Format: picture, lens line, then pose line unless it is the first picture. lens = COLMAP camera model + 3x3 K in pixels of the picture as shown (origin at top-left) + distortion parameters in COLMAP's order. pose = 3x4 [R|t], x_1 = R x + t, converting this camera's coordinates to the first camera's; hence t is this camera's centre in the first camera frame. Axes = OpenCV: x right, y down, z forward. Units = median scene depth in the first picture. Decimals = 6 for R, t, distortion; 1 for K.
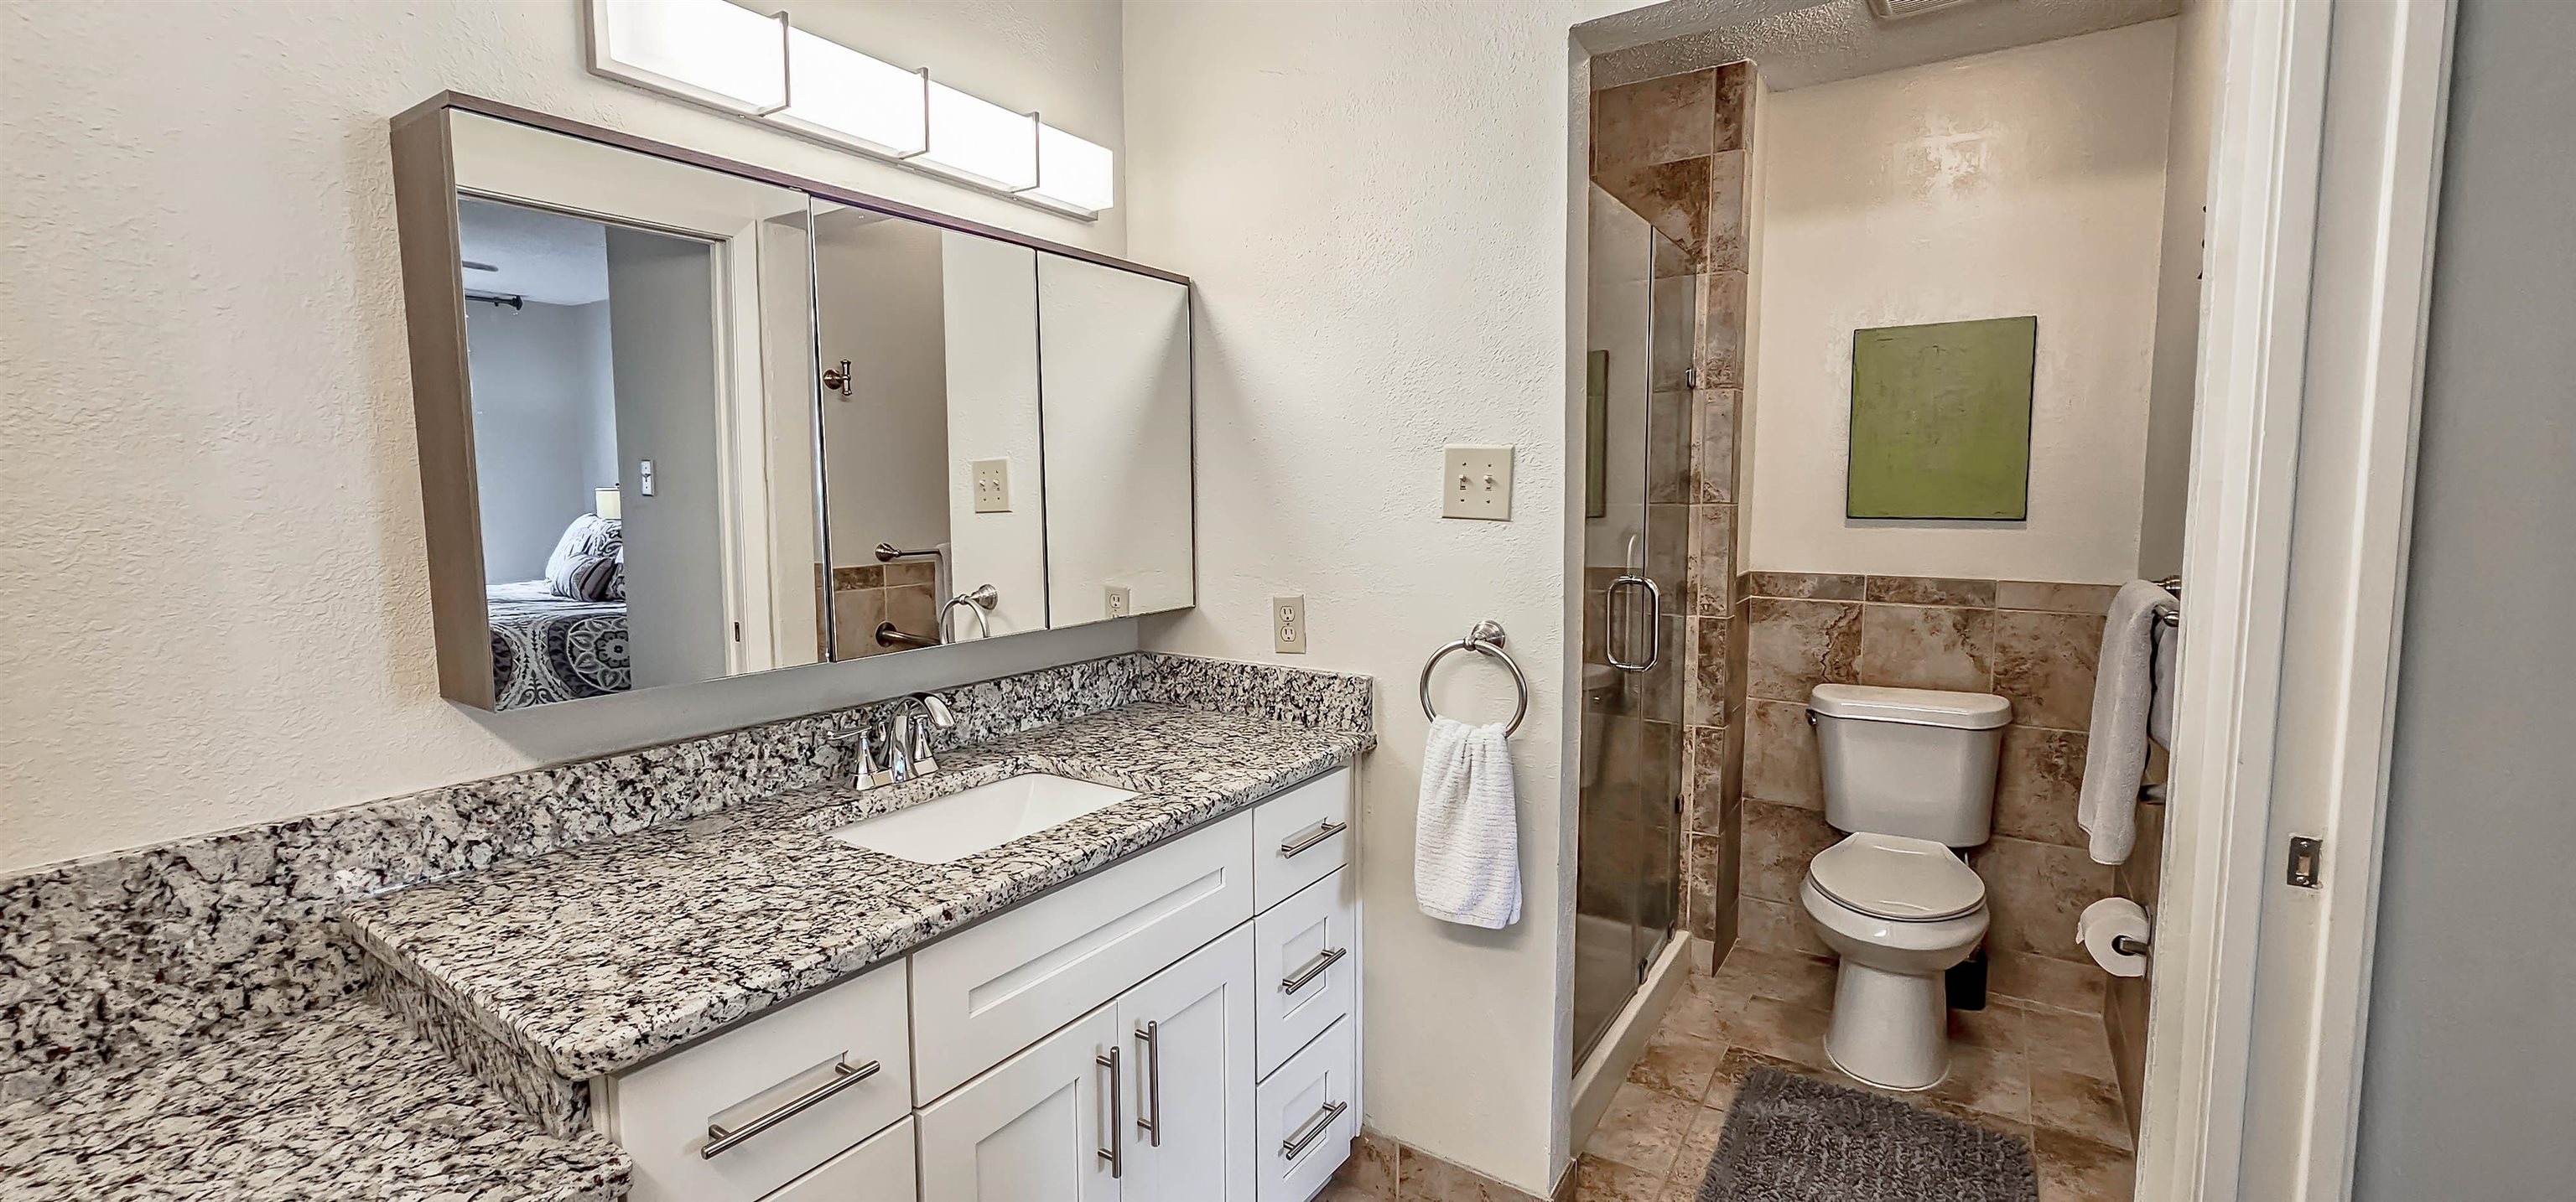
lens RADIAL K [[1055.7, 0, 1286.0], [0, 1055.7, 589.2], [0, 0, 1]] dist [-0.001870, 0.000028]
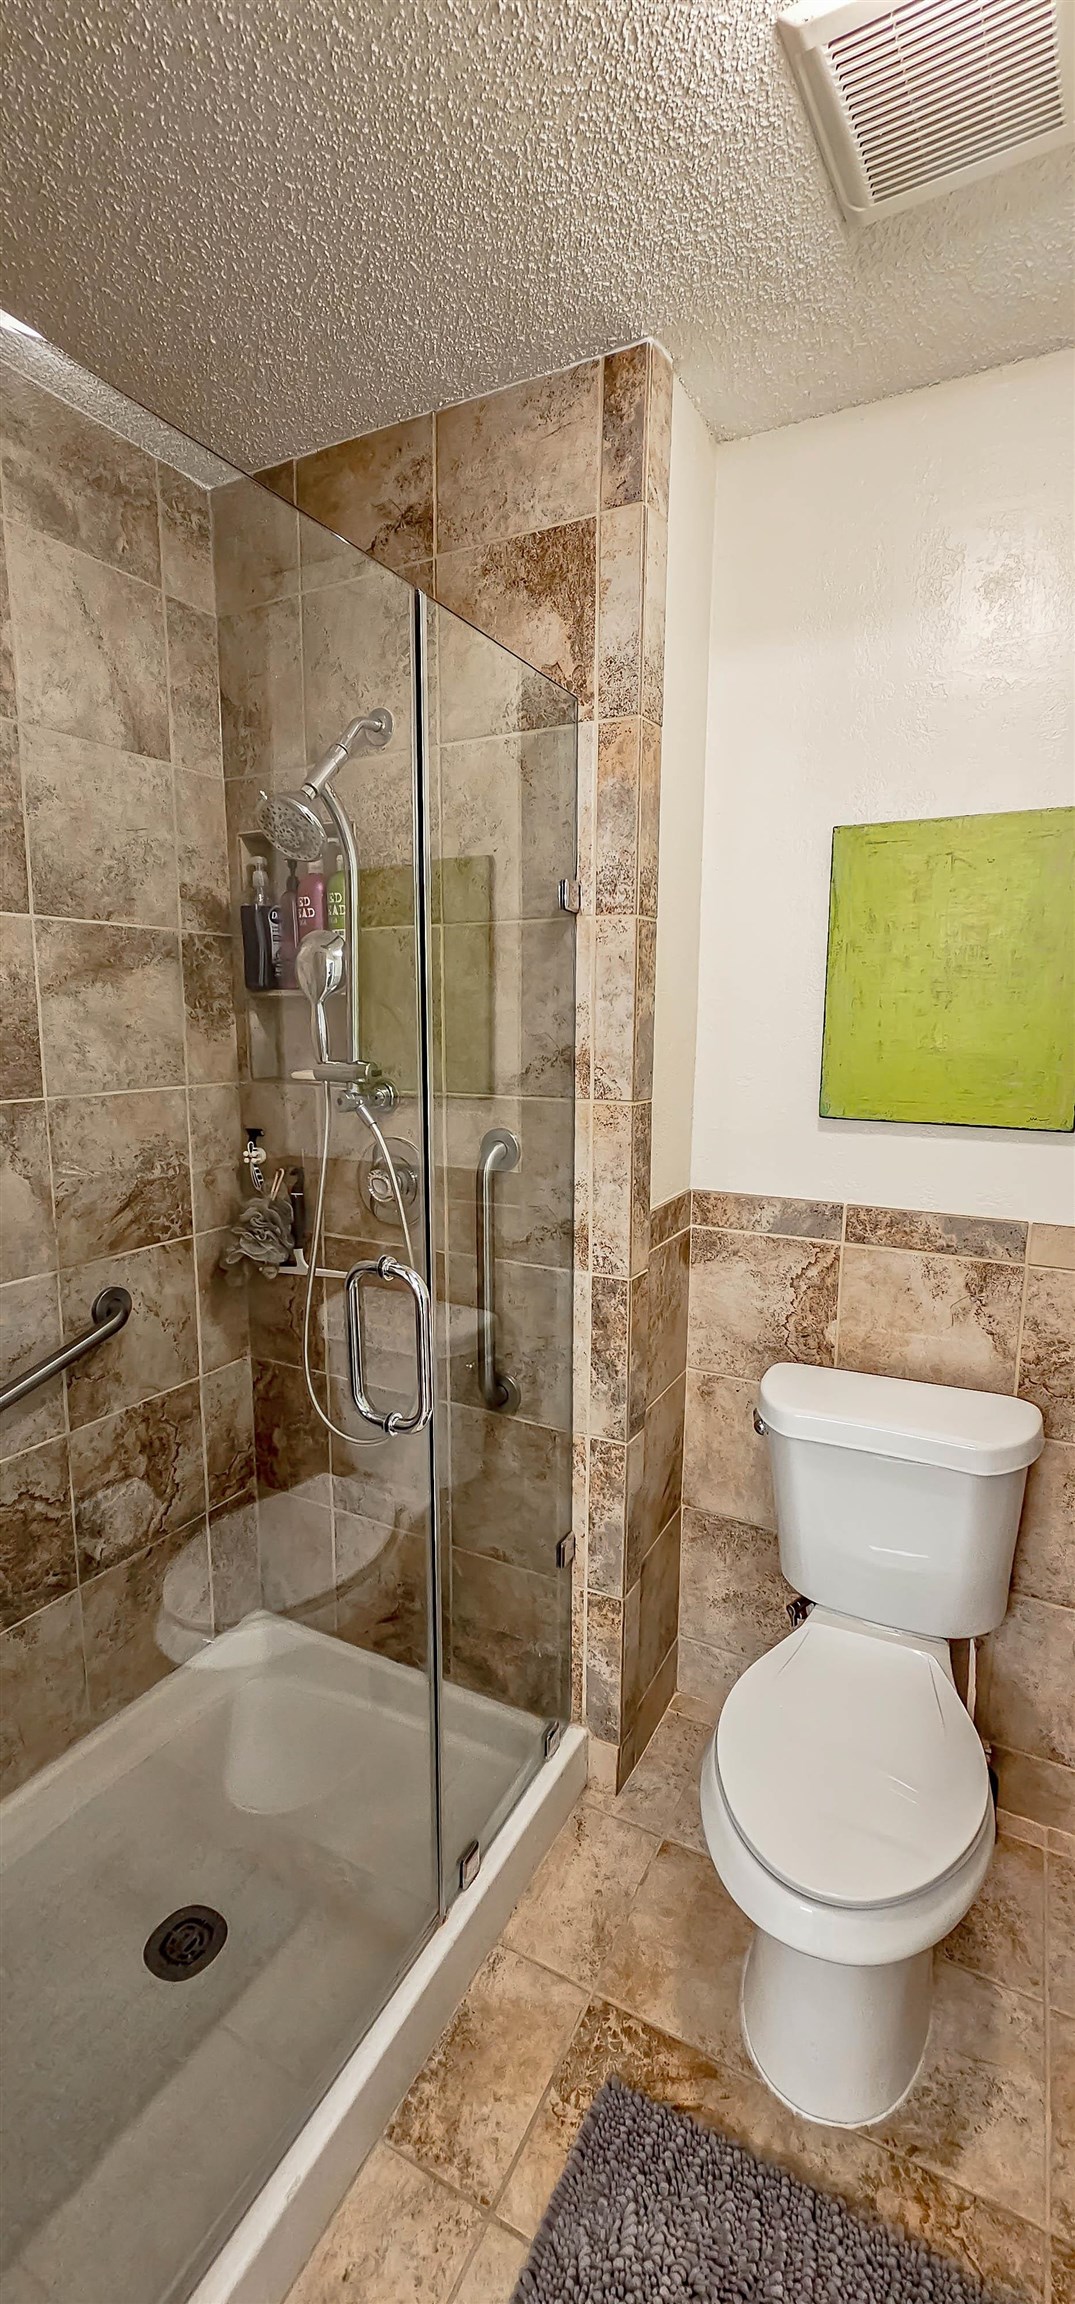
lens RADIAL K [[944.4, 0, 530.8], [0, 944.4, 1161.4], [0, 0, 1]] dist [-0.001870, 0.000028]
pose [[0.995015, -0.004513, 0.099622, 0.300114], [-0.001121, 0.998406, 0.056428, -0.075618], [-0.099717, -0.056258, 0.993424, 0.439497]]
